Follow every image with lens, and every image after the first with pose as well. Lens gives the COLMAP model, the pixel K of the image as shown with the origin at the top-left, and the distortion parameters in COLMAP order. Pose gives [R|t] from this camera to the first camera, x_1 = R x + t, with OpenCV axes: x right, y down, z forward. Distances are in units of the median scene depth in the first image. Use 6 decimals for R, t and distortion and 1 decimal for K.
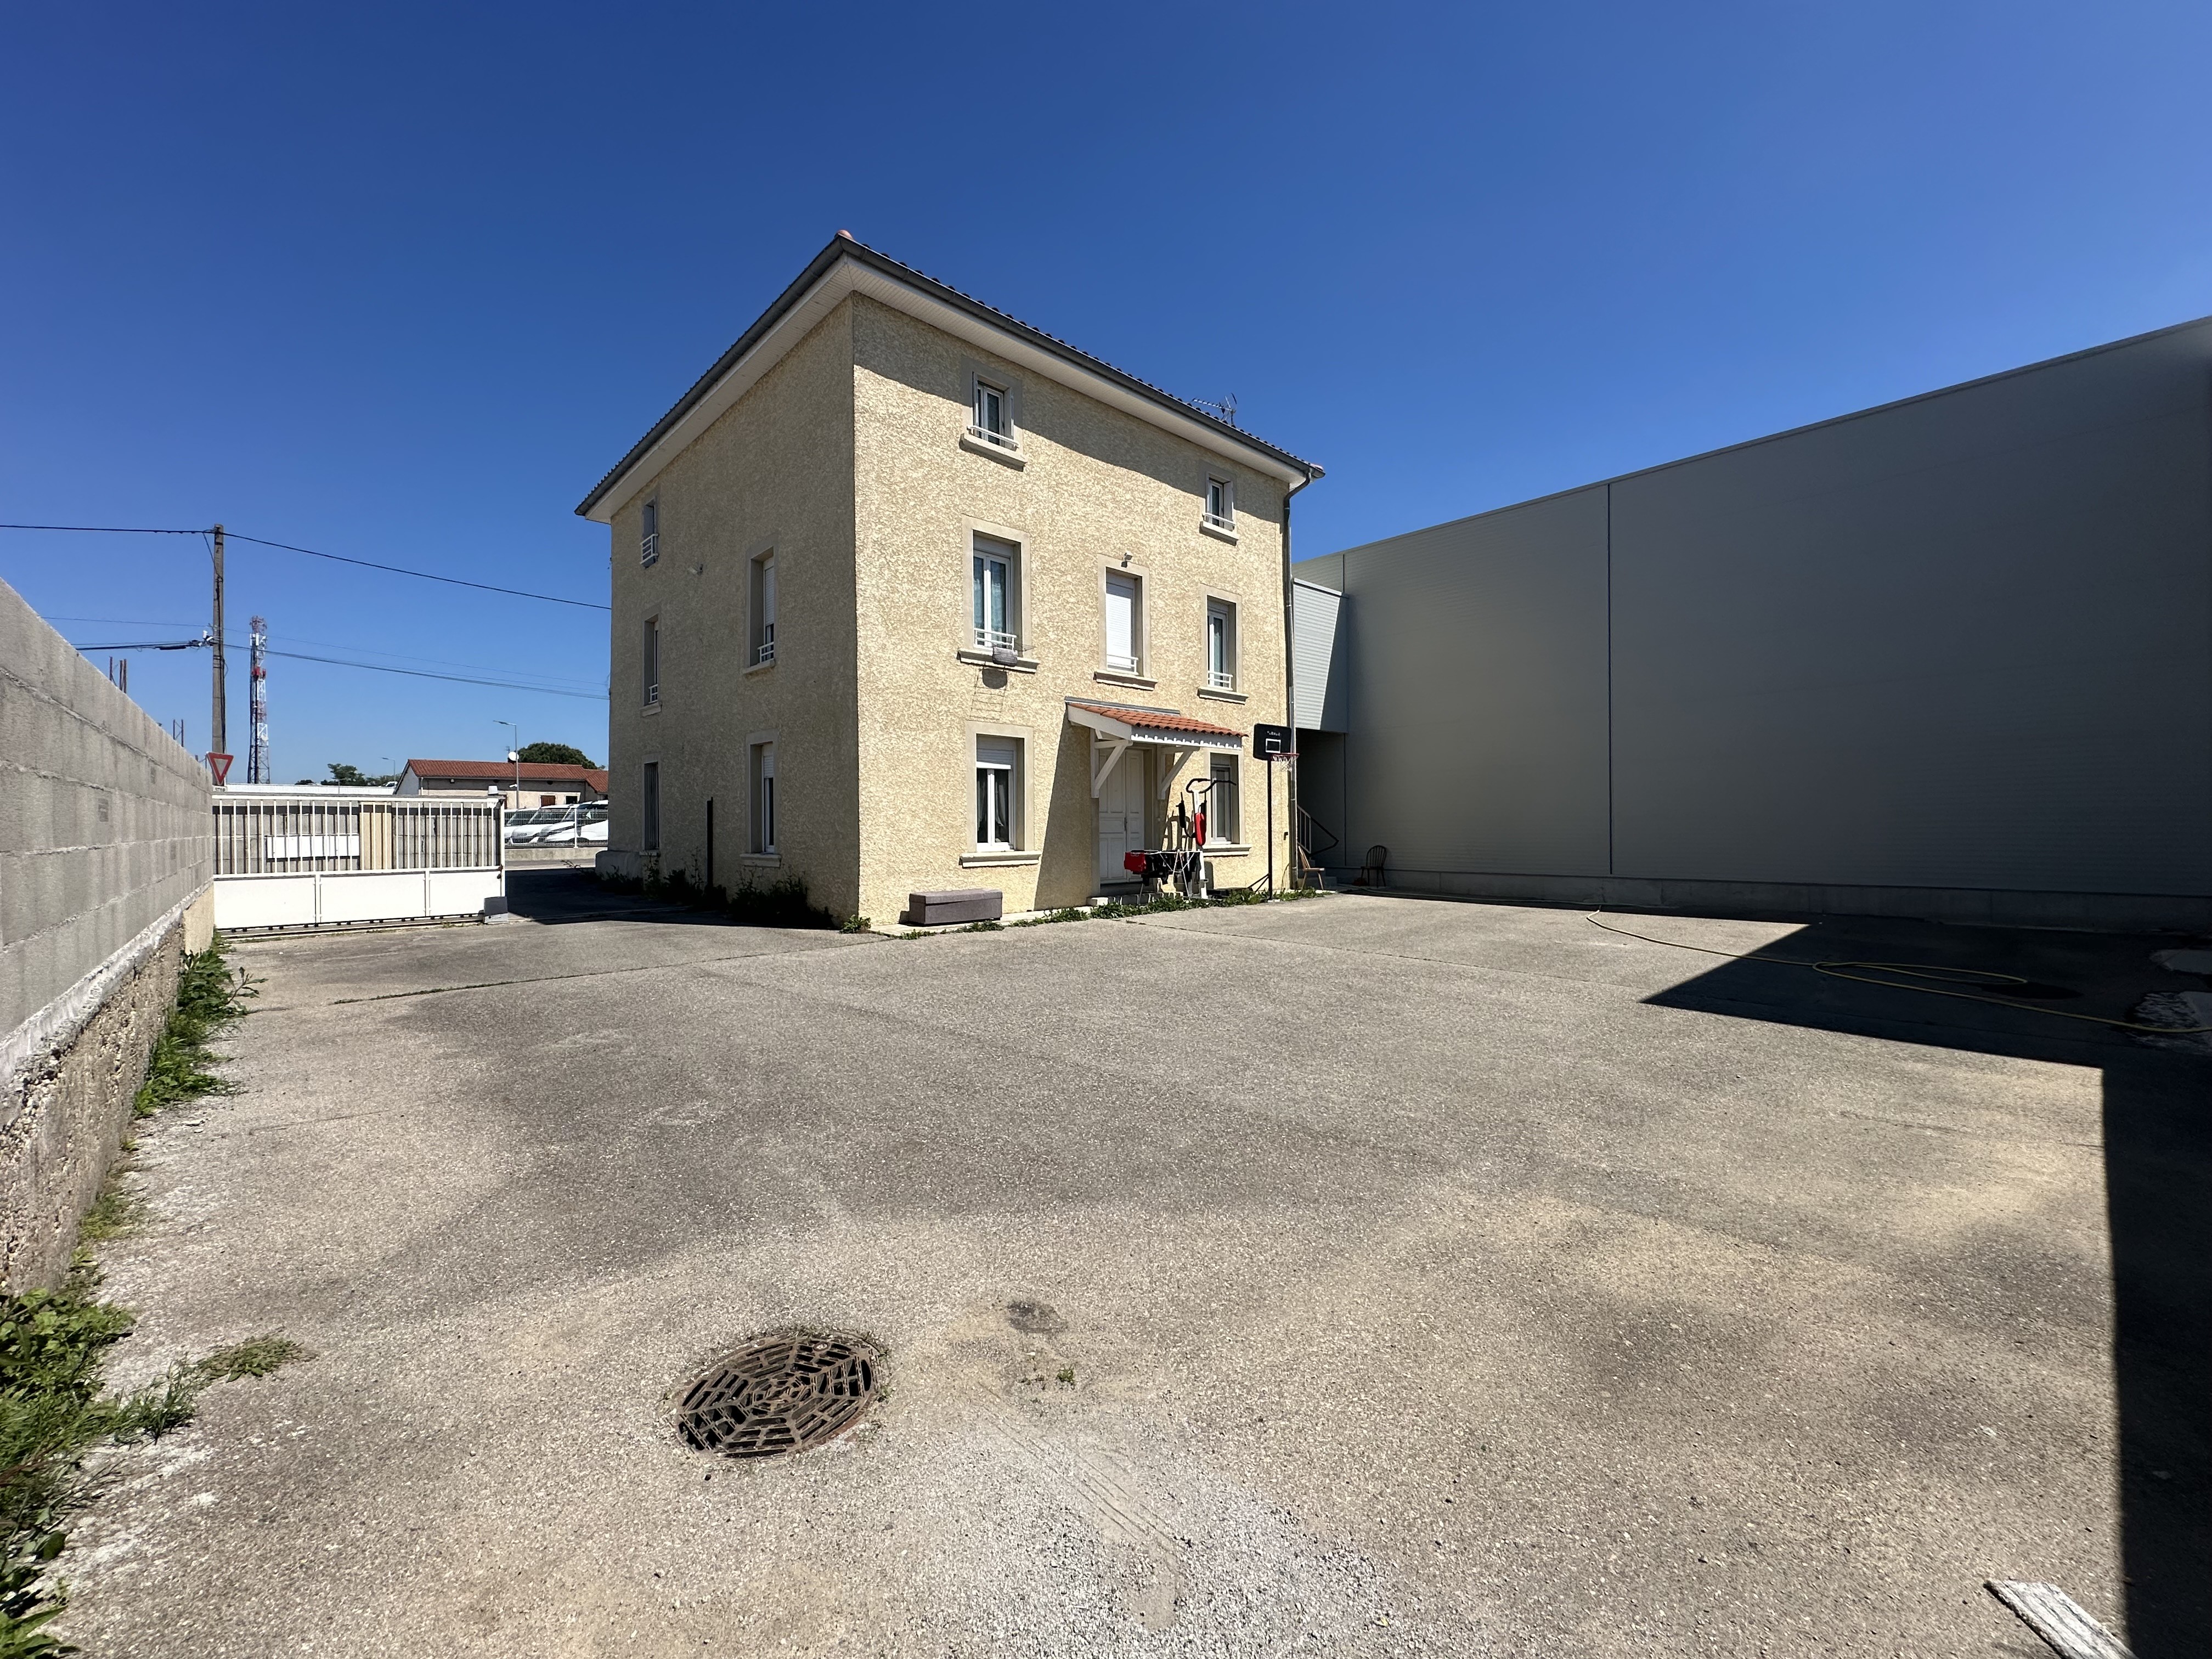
lens RADIAL K [[881.5, 0, 1098.9], [0, 881.5, 825.6], [0, 0, 1]] dist [0.001301, 0.000271]
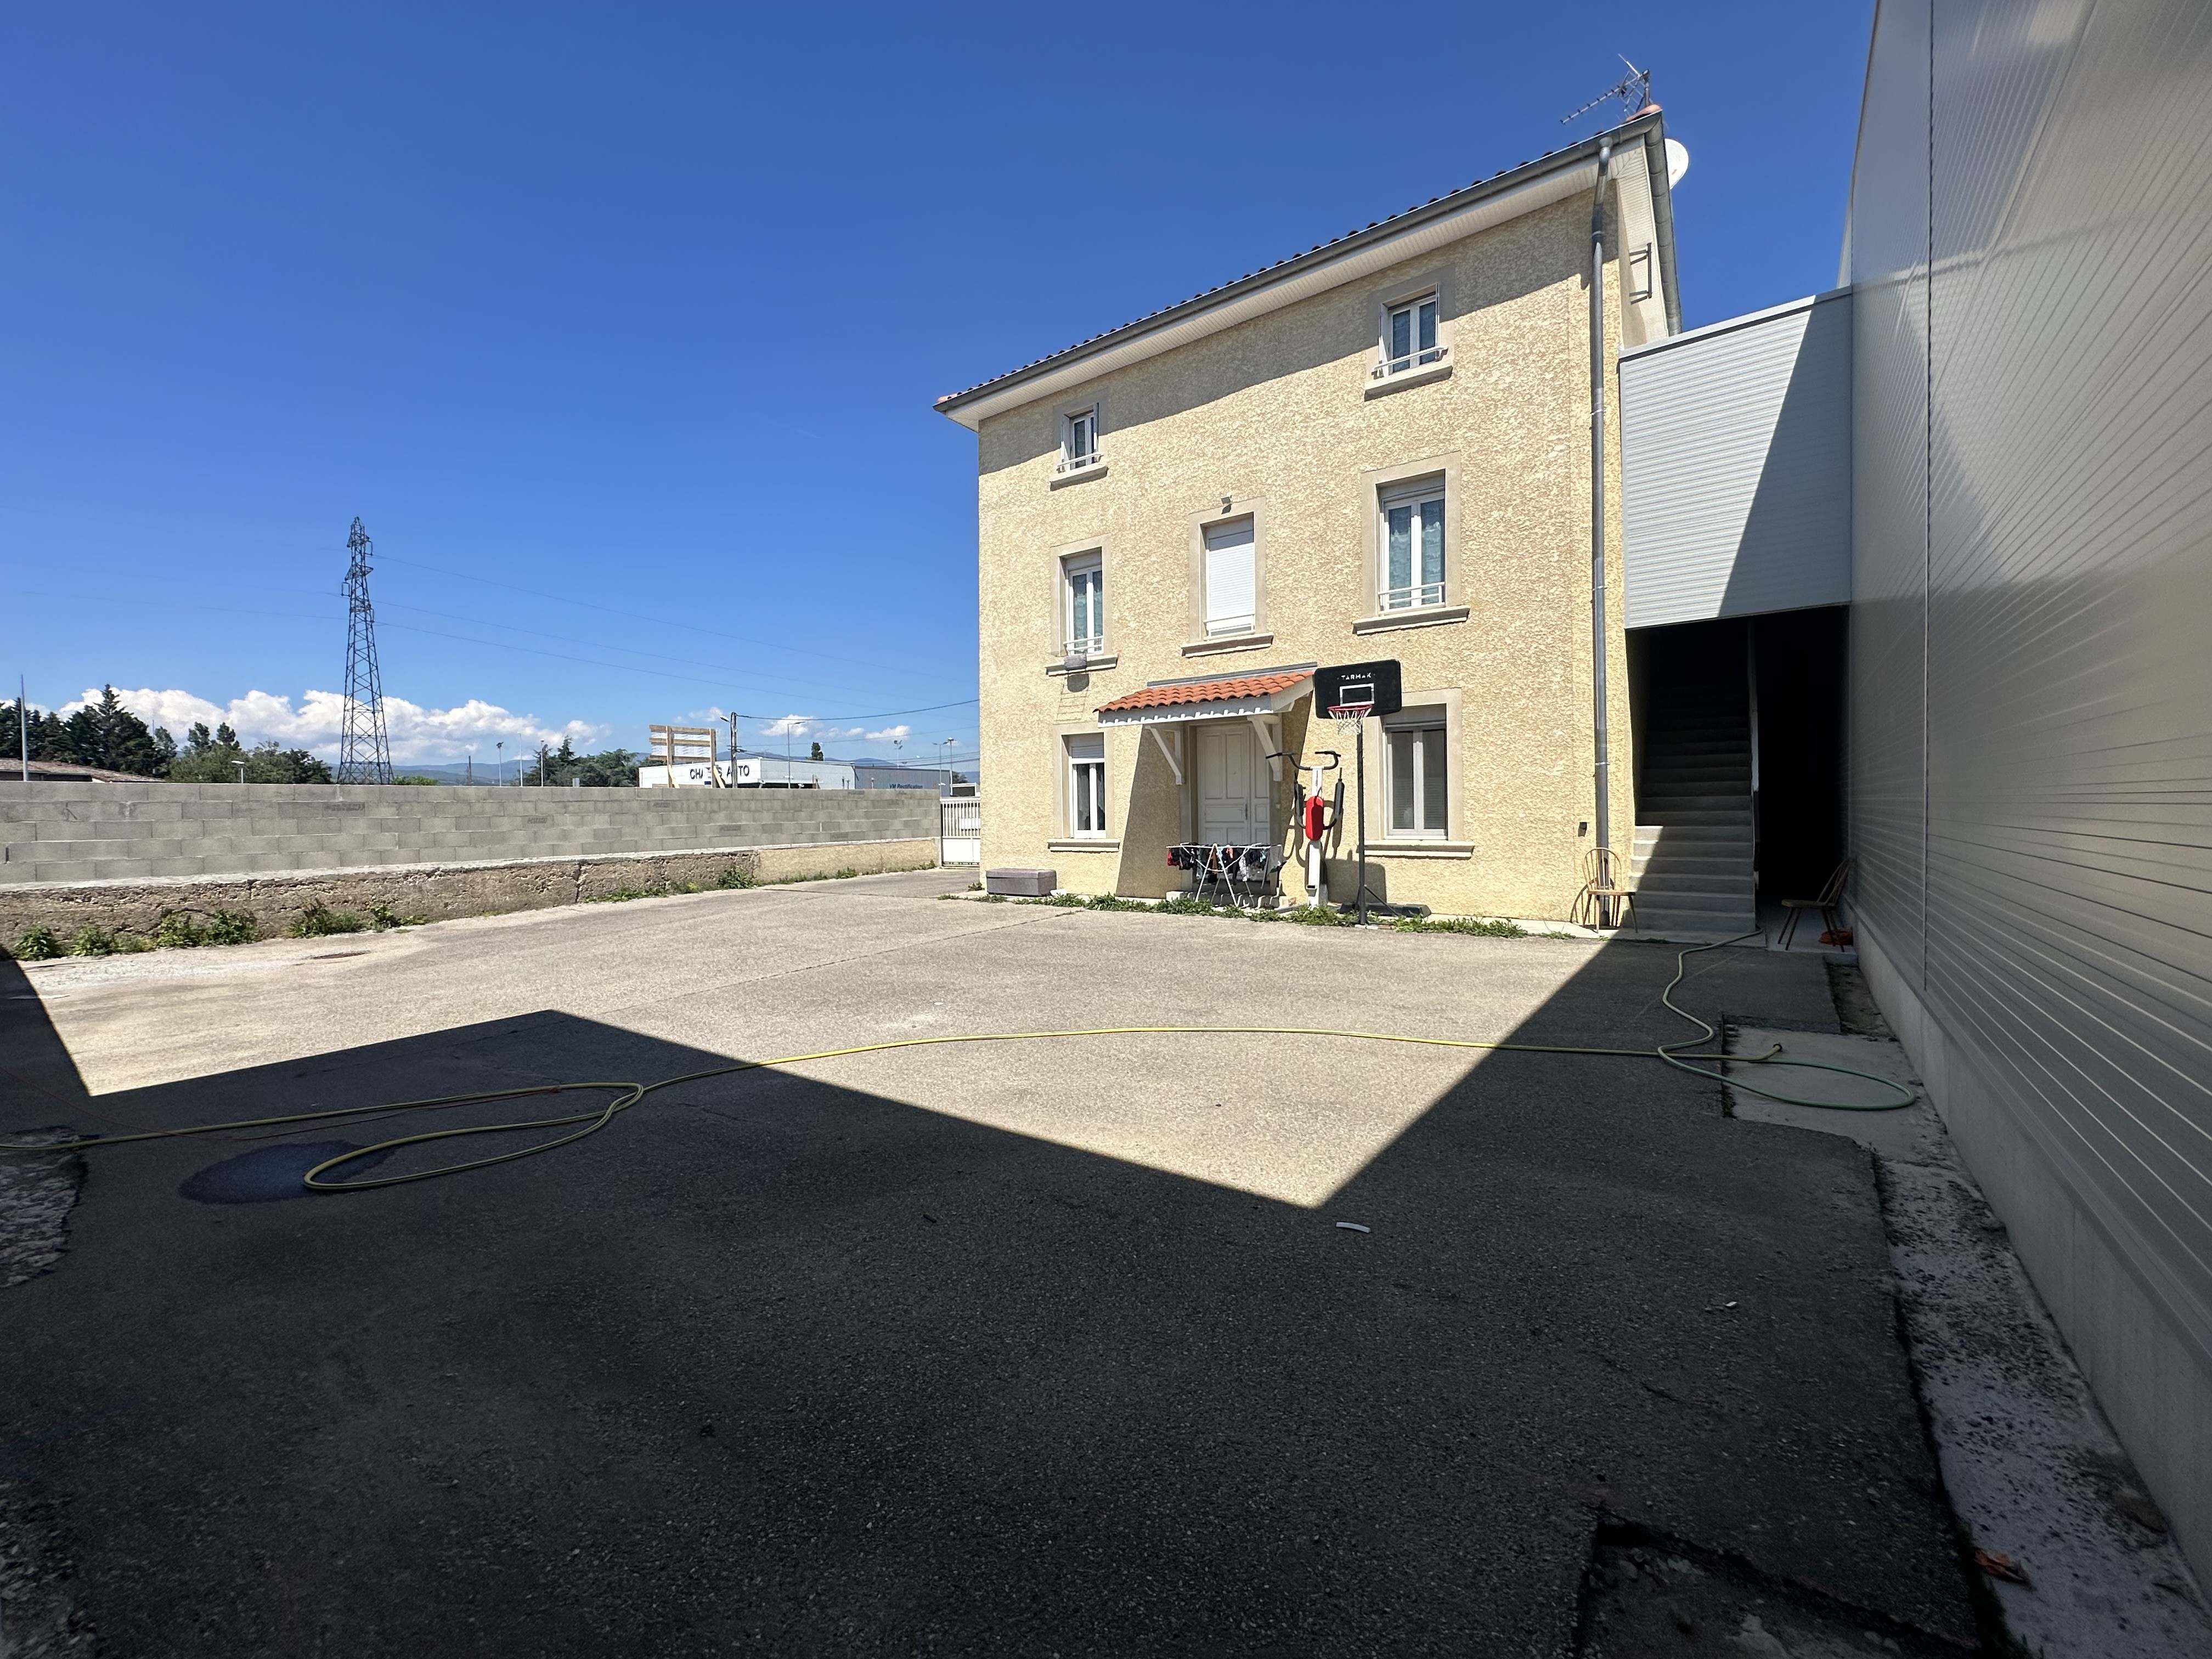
lens RADIAL K [[881.5, 0, 1109.7], [0, 881.5, 826.6], [0, 0, 1]] dist [0.001301, 0.000271]
pose [[0.192651, 0.021497, -0.981032, 0.954965], [0.015279, 0.999573, 0.024904, -0.012205], [0.981148, -0.019787, 0.192241, 0.800179]]
